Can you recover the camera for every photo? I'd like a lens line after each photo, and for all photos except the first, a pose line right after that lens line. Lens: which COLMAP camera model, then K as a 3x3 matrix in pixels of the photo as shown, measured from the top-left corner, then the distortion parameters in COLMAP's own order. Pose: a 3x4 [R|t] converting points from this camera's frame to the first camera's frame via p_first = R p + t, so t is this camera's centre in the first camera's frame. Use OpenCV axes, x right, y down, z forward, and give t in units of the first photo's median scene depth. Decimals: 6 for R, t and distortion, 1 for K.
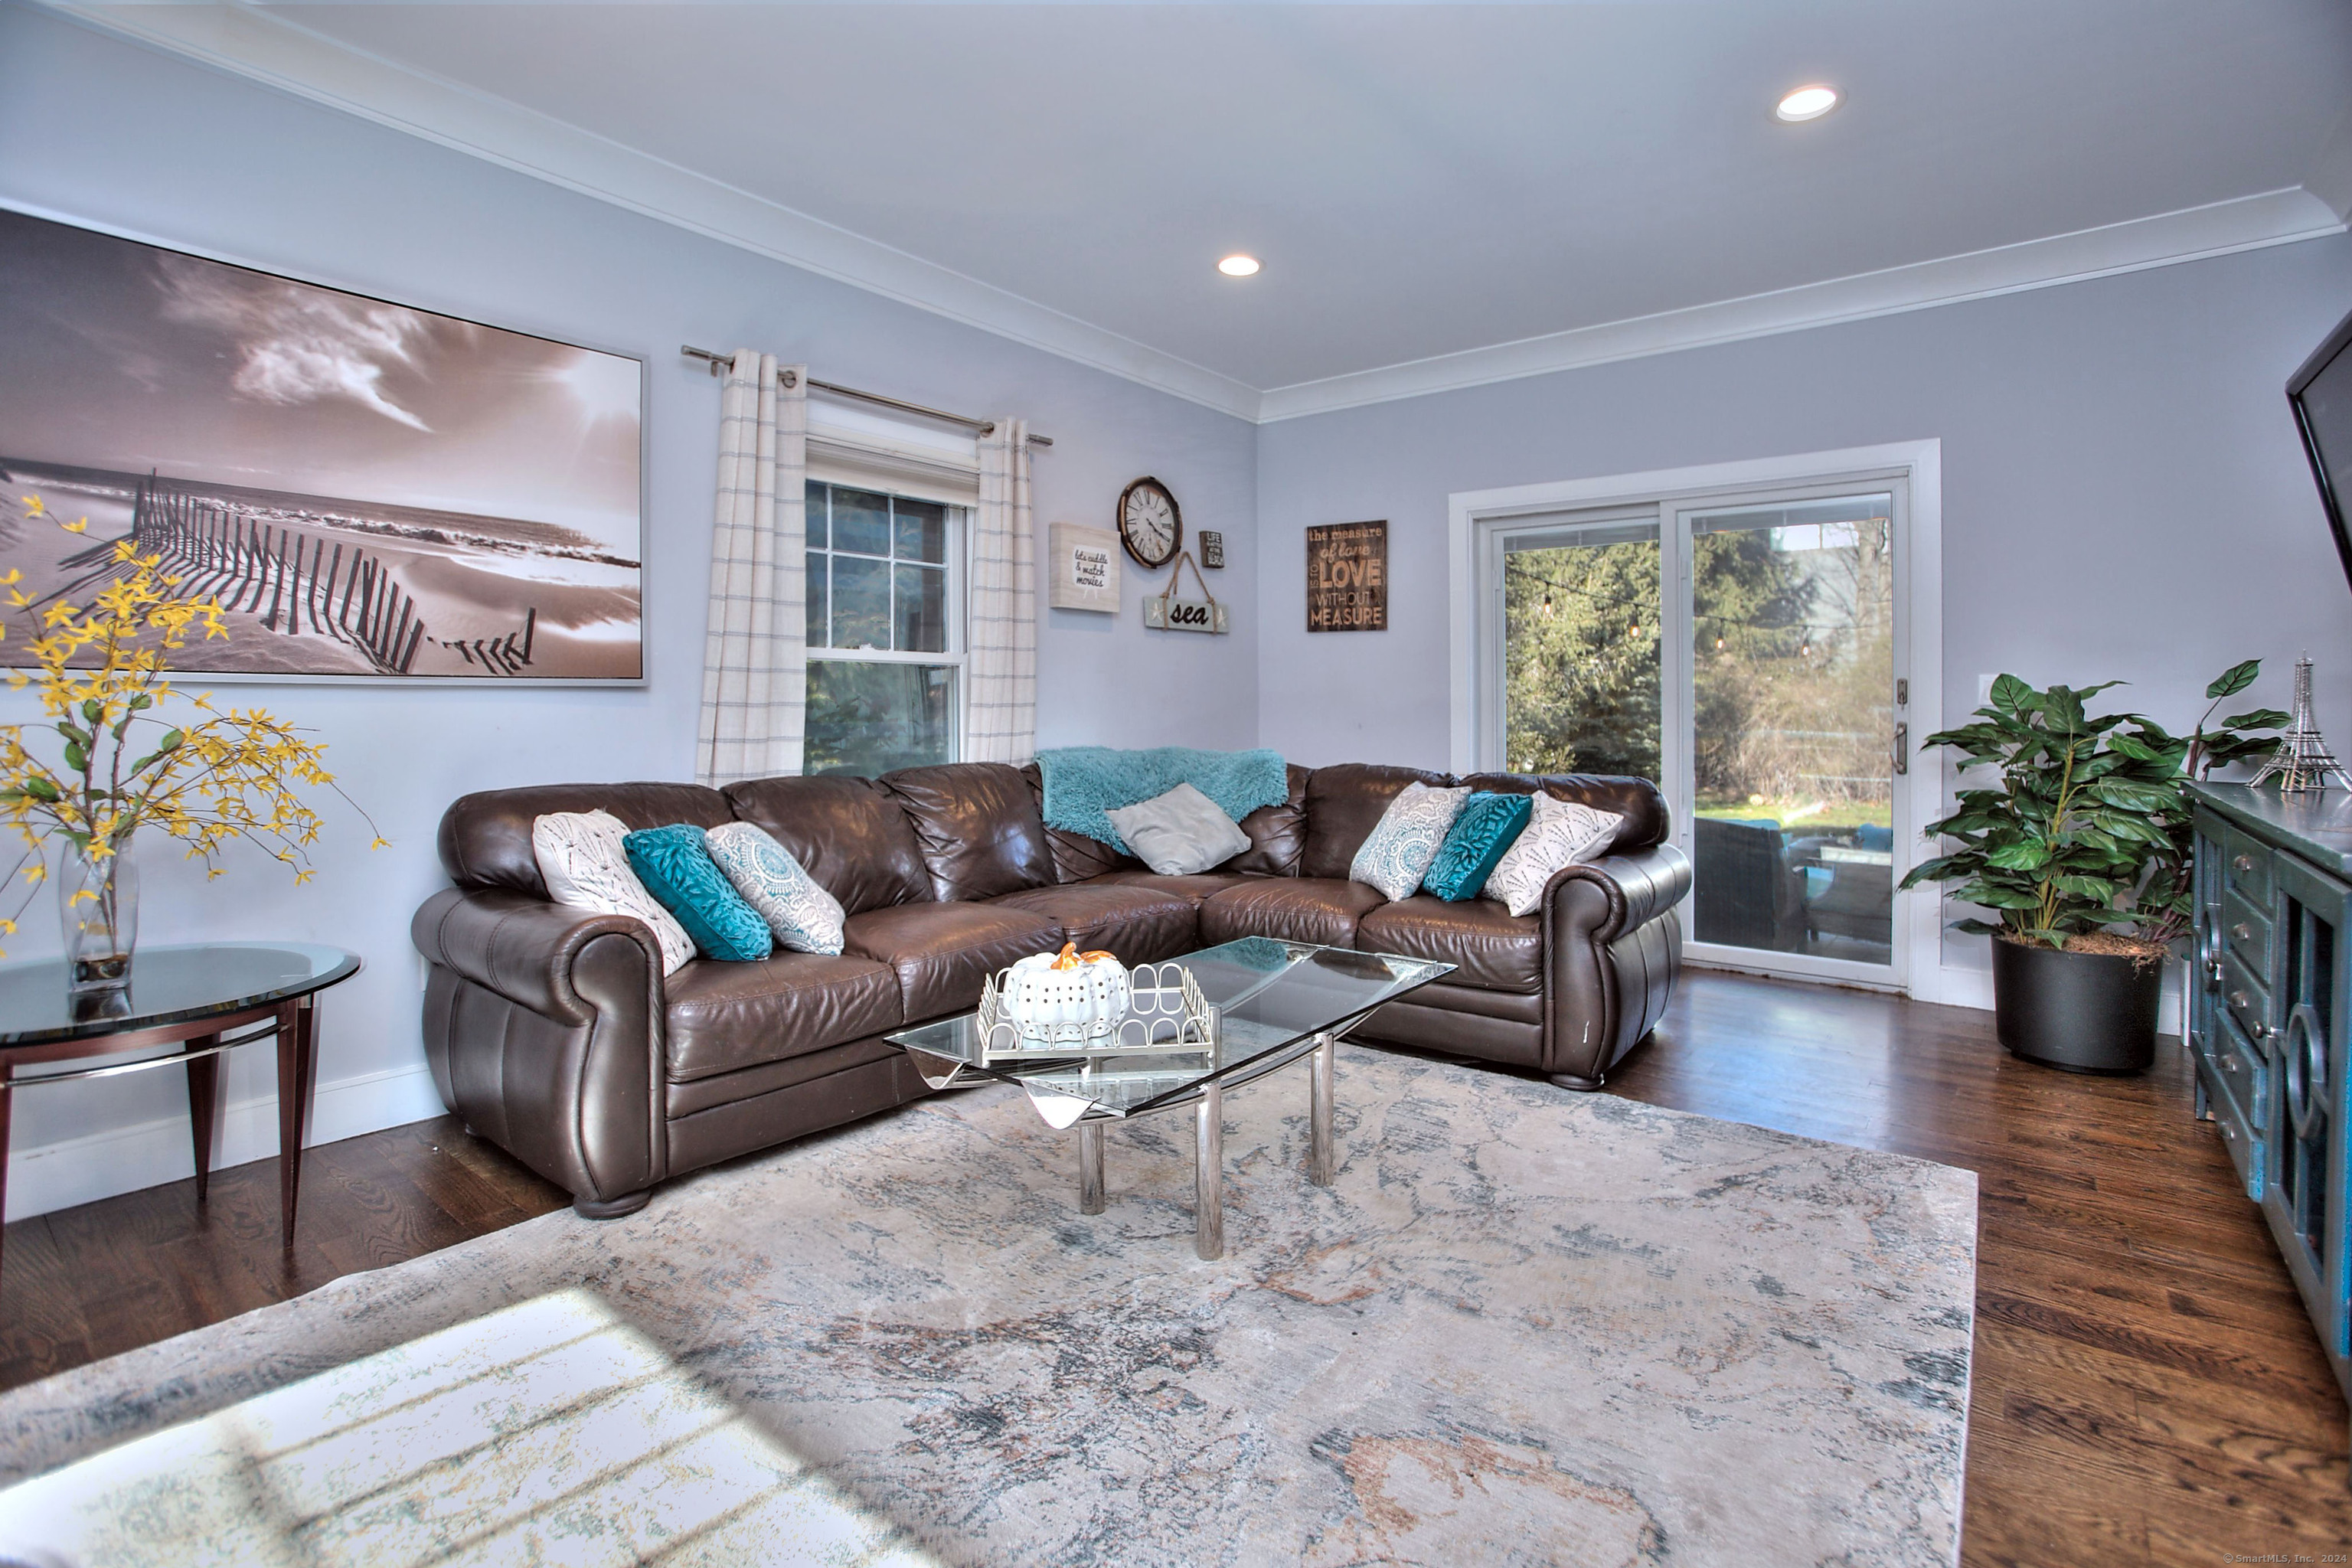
lens RADIAL K [[1089.4, 0, 1182.7], [0, 1089.4, 711.4], [0, 0, 1]] dist [-0.047194, 0.000395]
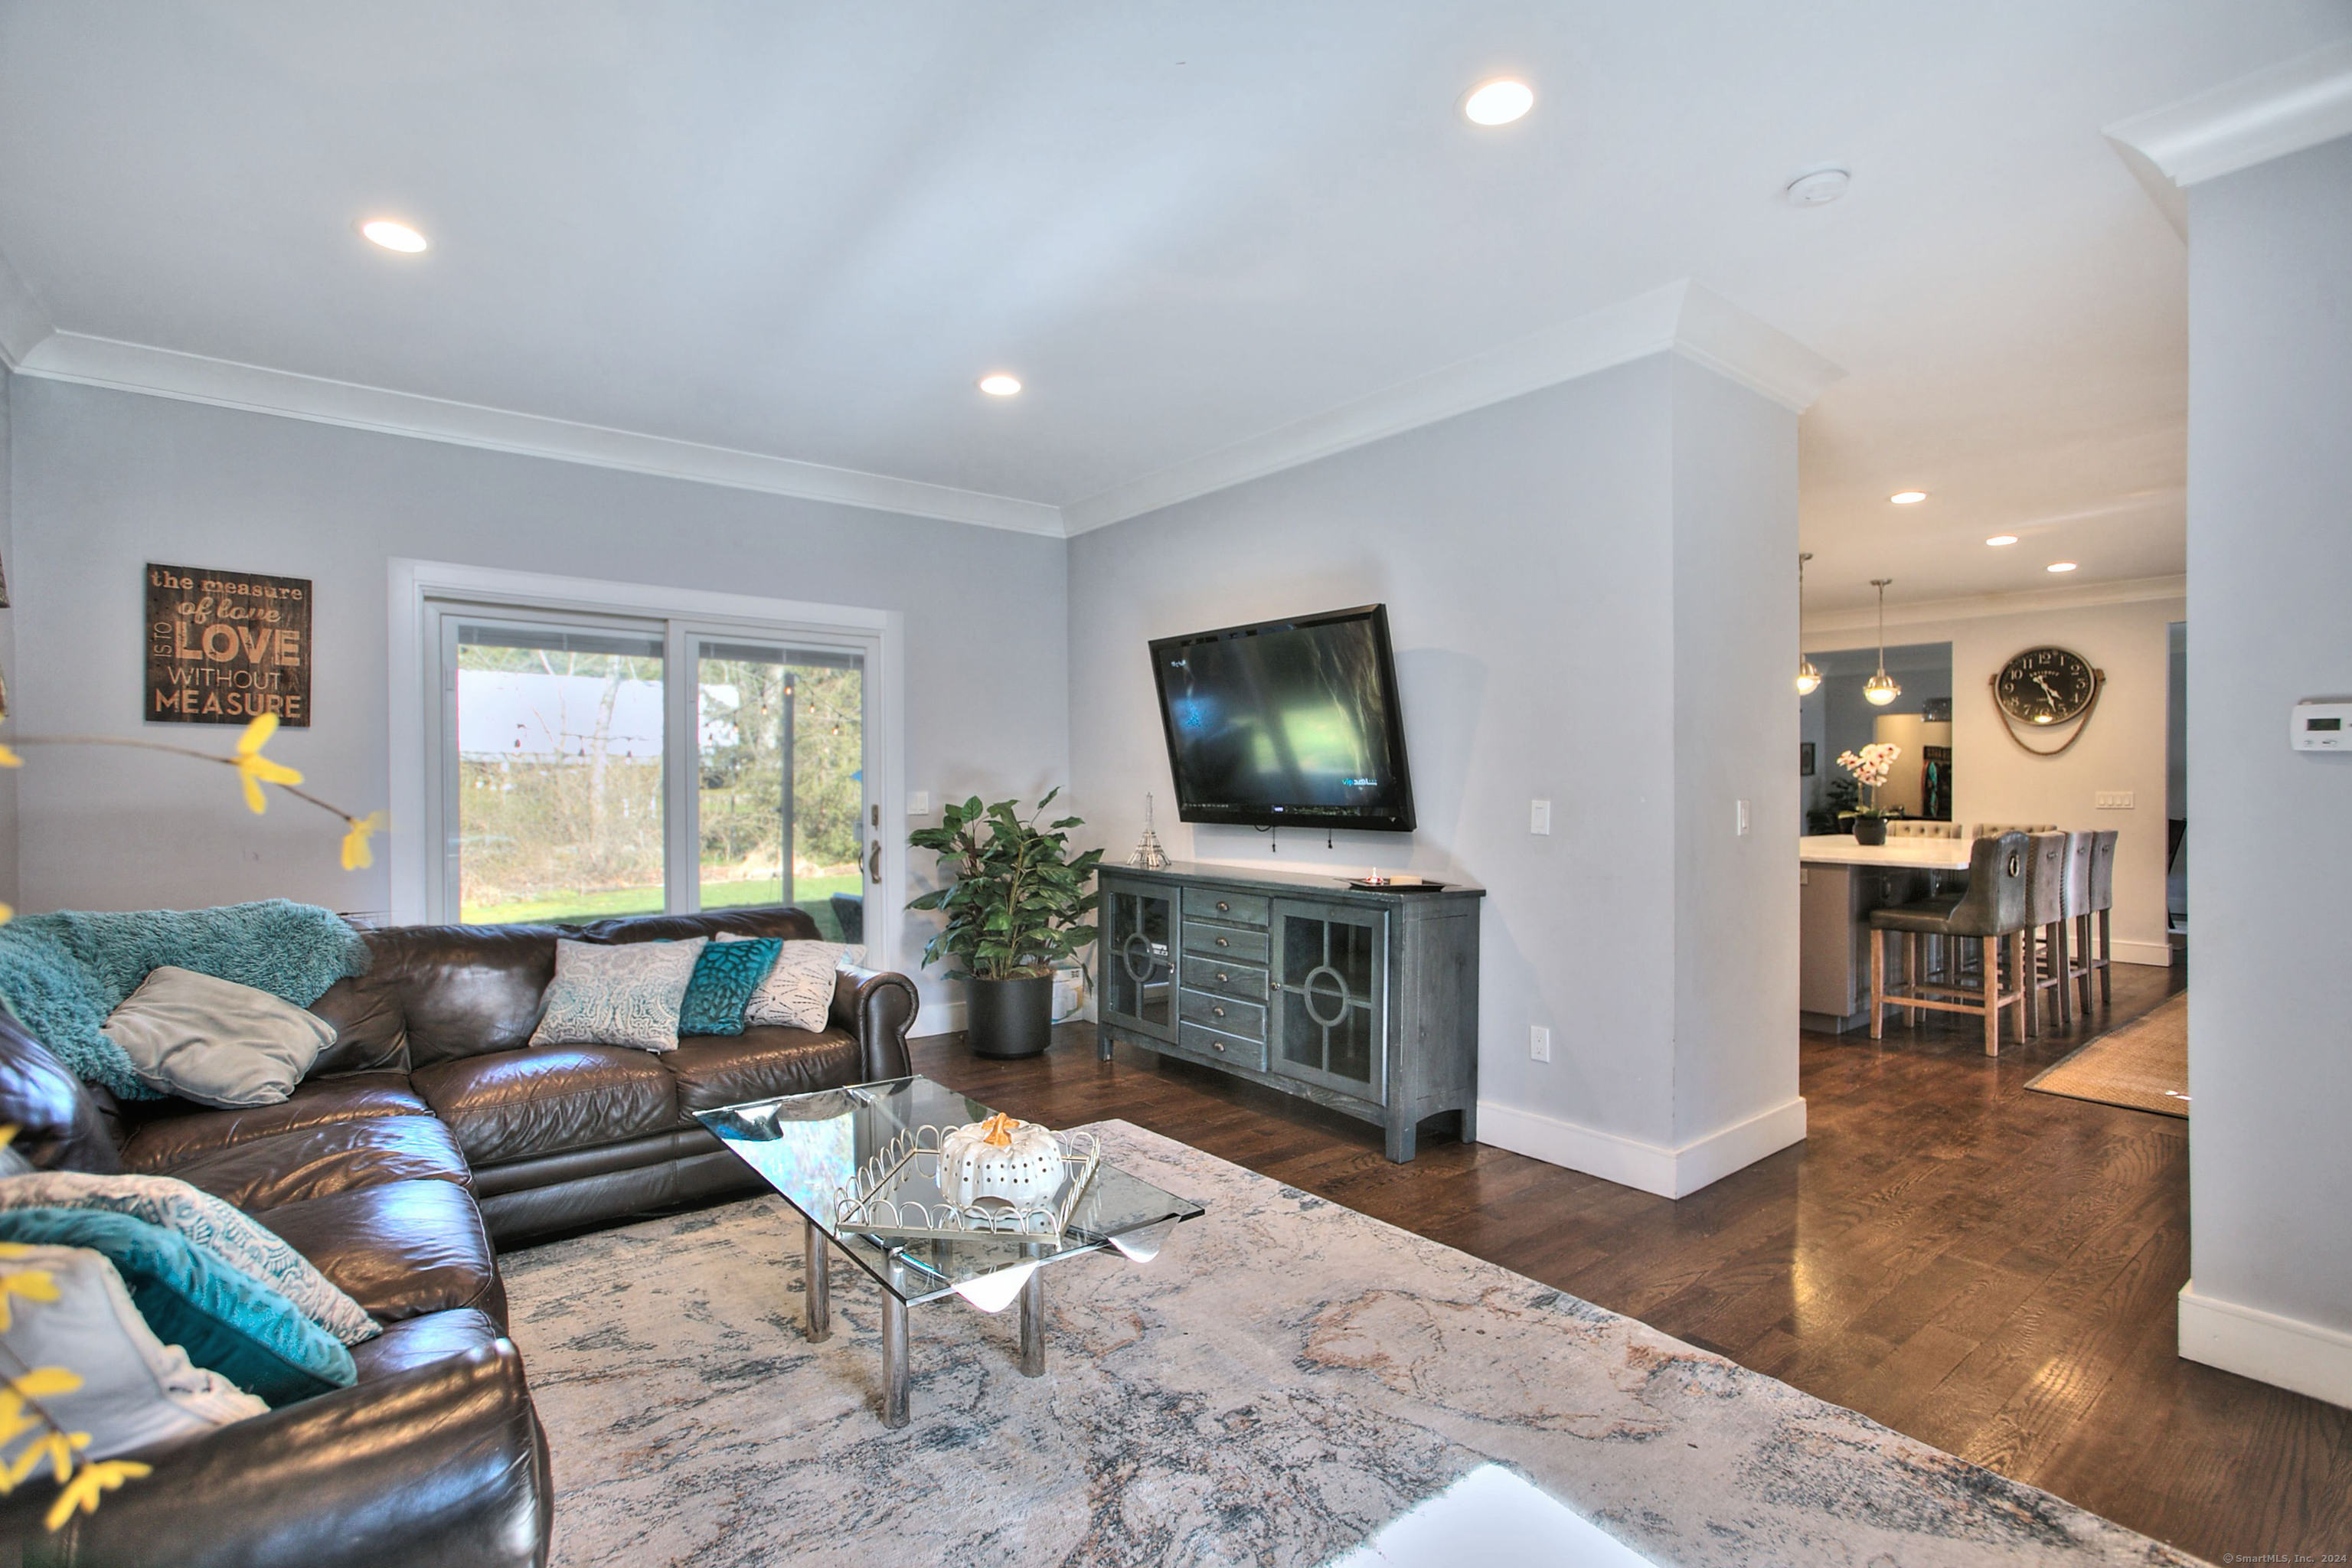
lens RADIAL K [[1123.0, 0, 1176.0], [0, 1123.0, 784.0], [0, 0, 1]] dist [-0.035207, 0.000073]
pose [[0.241860, -0.007572, 0.970282, -0.410273], [0.008228, 0.999950, 0.005753, -0.035167], [-0.970276, 0.006592, 0.241910, 0.239772]]
